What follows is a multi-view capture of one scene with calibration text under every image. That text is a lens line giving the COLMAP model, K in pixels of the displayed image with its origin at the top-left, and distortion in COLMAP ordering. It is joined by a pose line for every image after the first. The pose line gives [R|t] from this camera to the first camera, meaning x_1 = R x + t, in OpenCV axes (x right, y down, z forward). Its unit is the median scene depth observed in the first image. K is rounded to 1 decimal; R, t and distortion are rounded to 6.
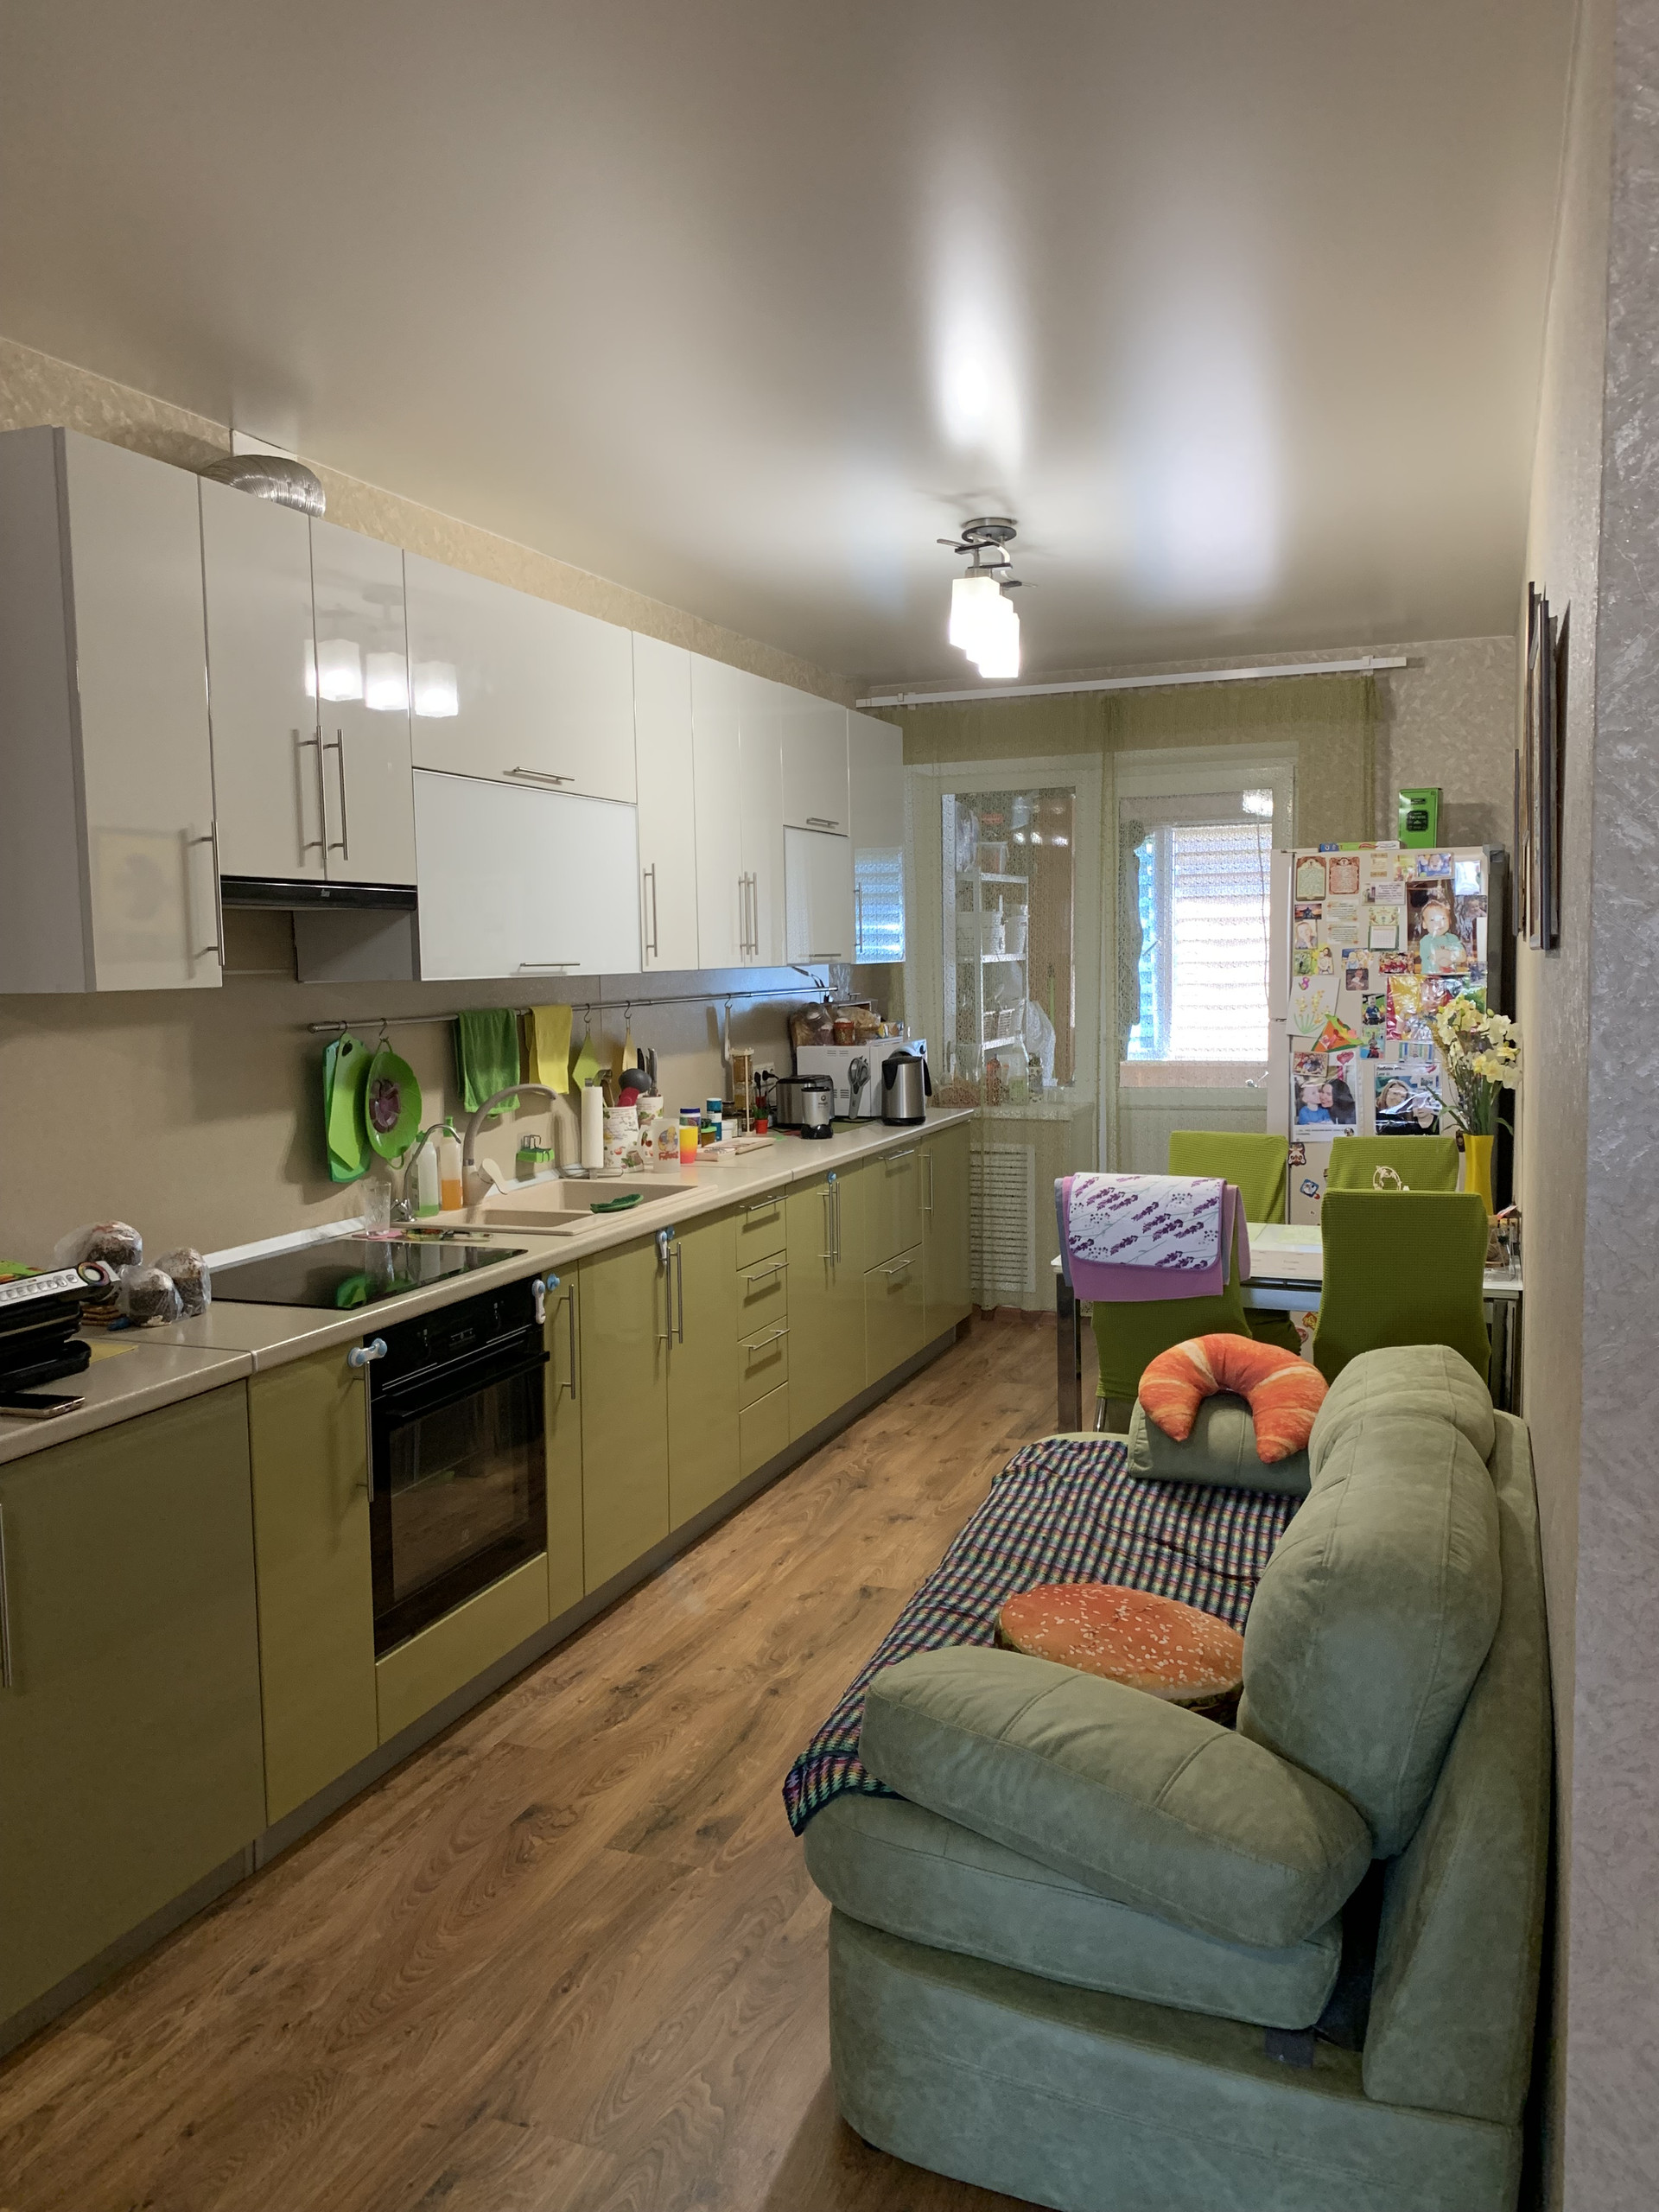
lens RADIAL K [[1695.0, 0, 807.5], [0, 1695.0, 1095.3], [0, 0, 1]] dist [0.042633, -0.046373]
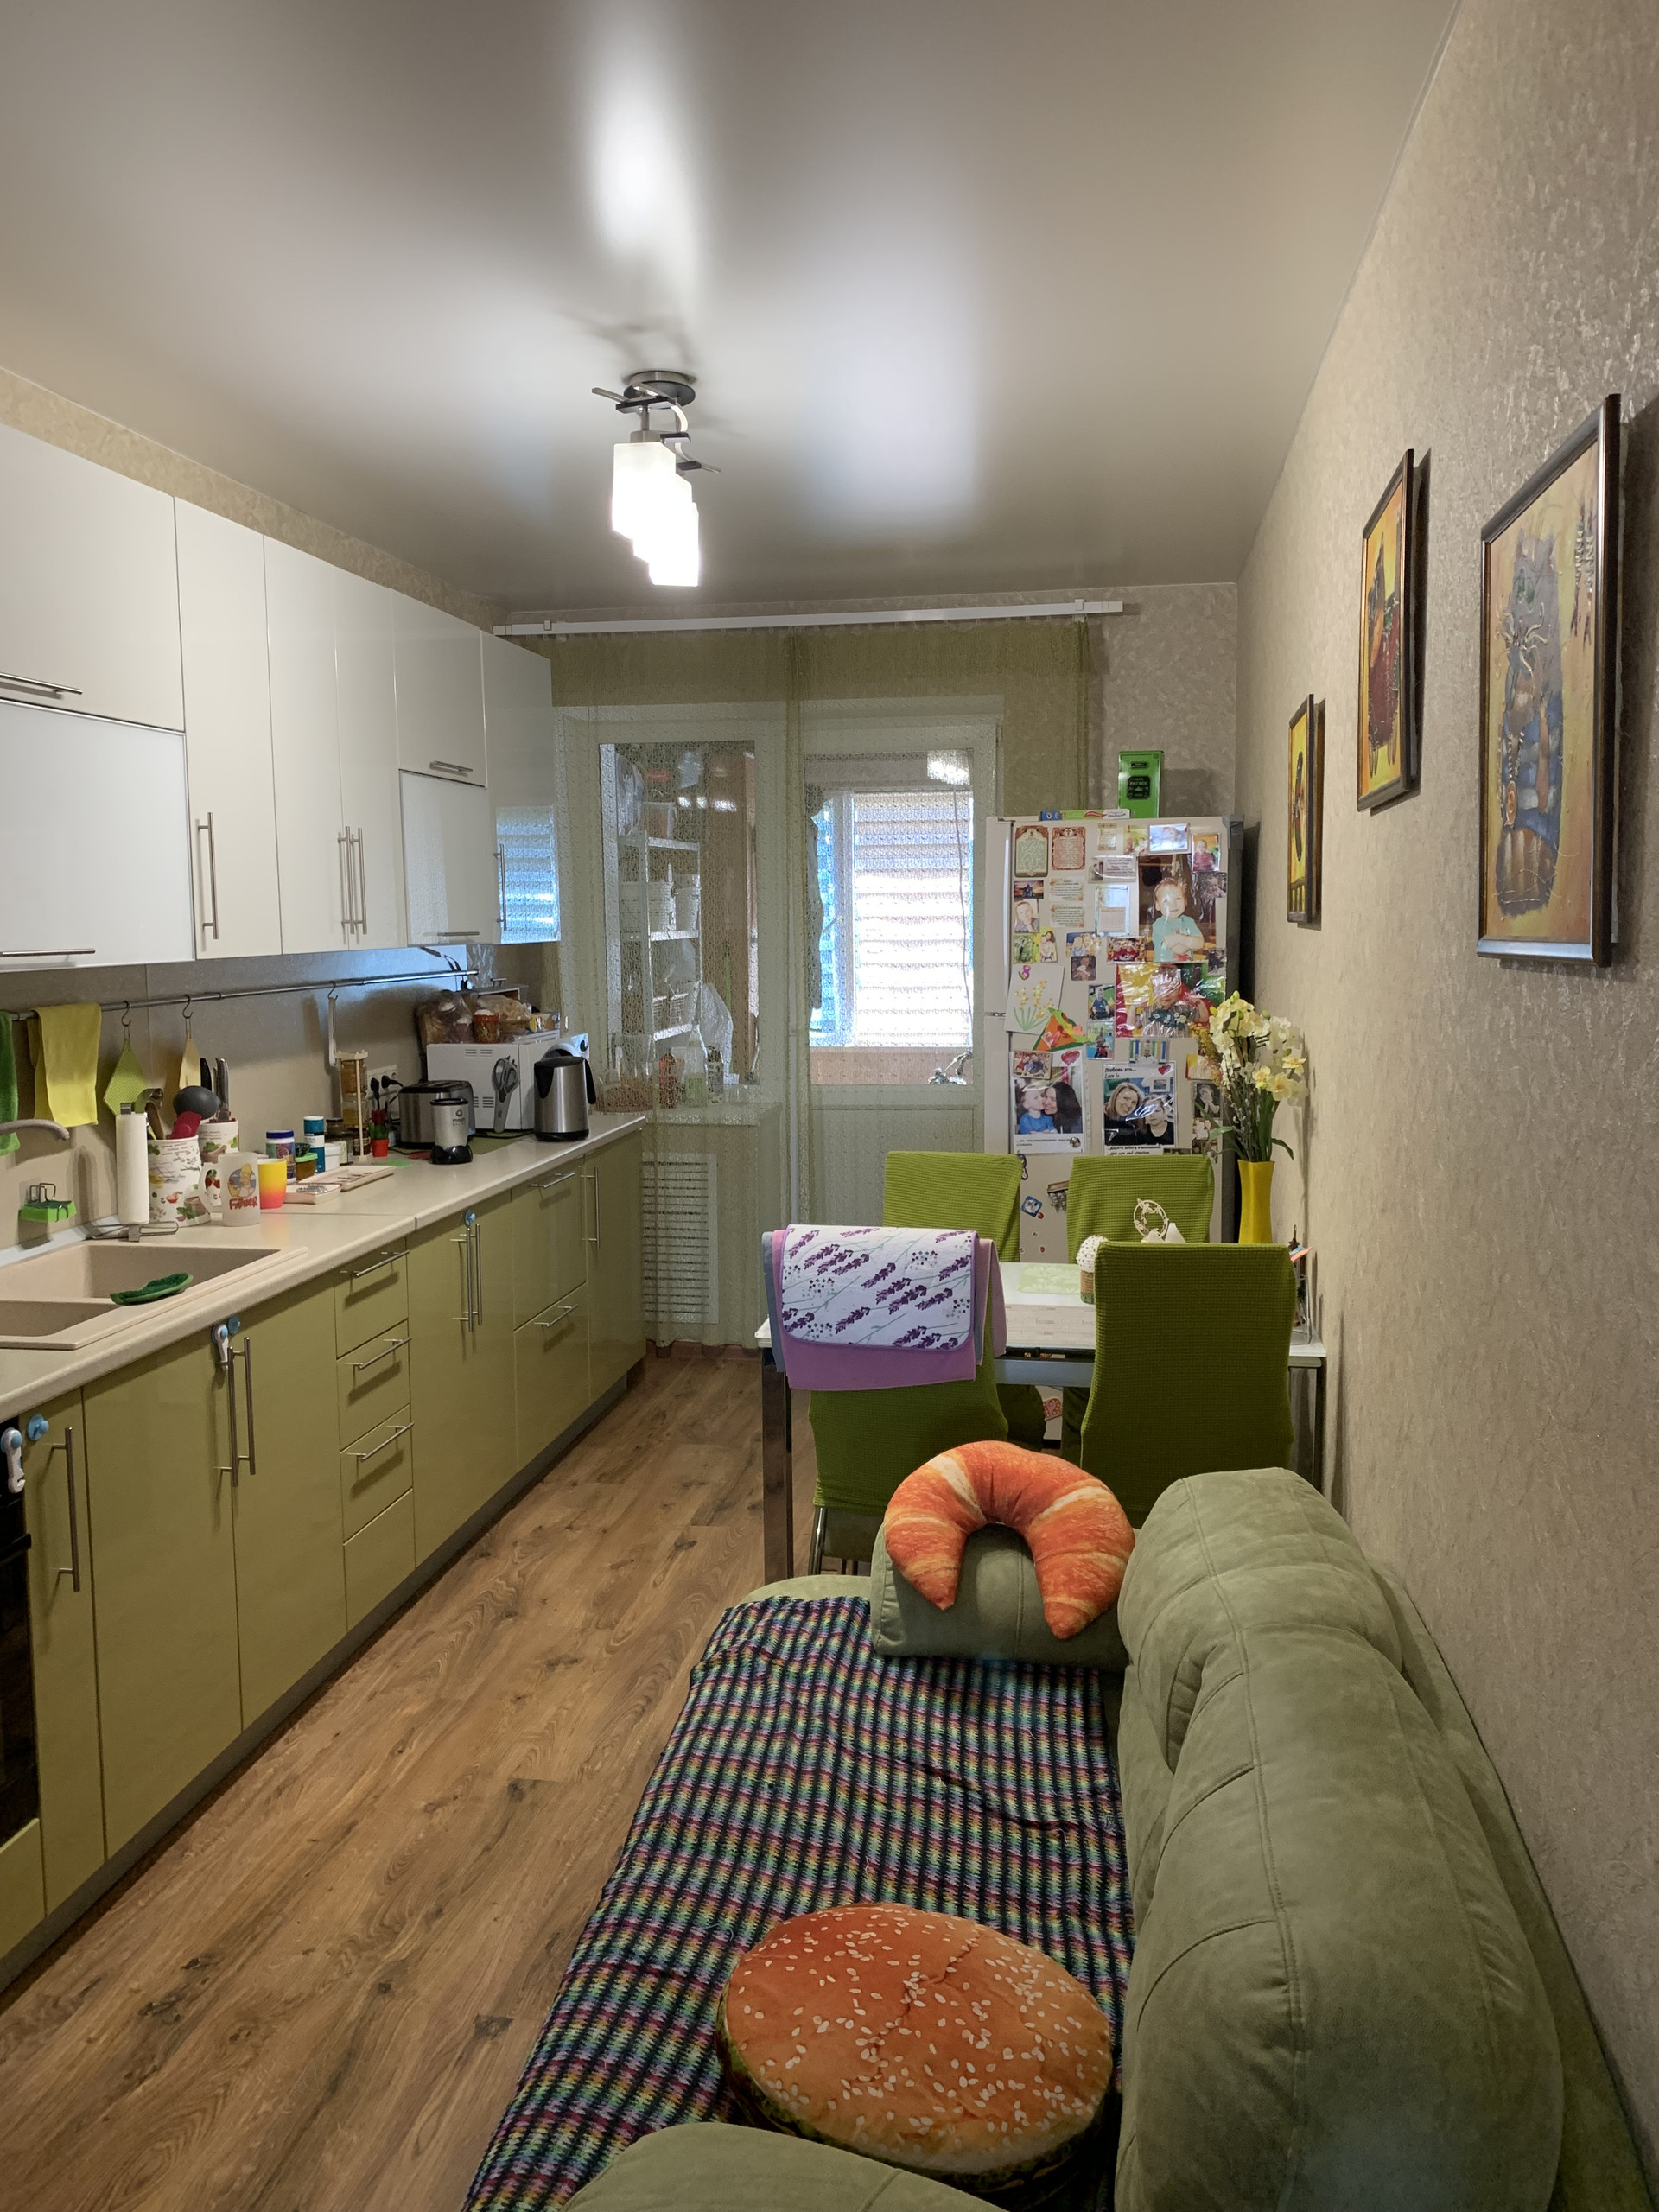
lens RADIAL K [[1695.0, 0, 835.7], [0, 1695.0, 1100.5], [0, 0, 1]] dist [0.042633, -0.046373]
pose [[0.976327, -0.015198, 0.215765, 0.012568], [0.010519, 0.999684, 0.022816, -0.025785], [-0.216044, -0.020006, 0.976179, 0.218340]]
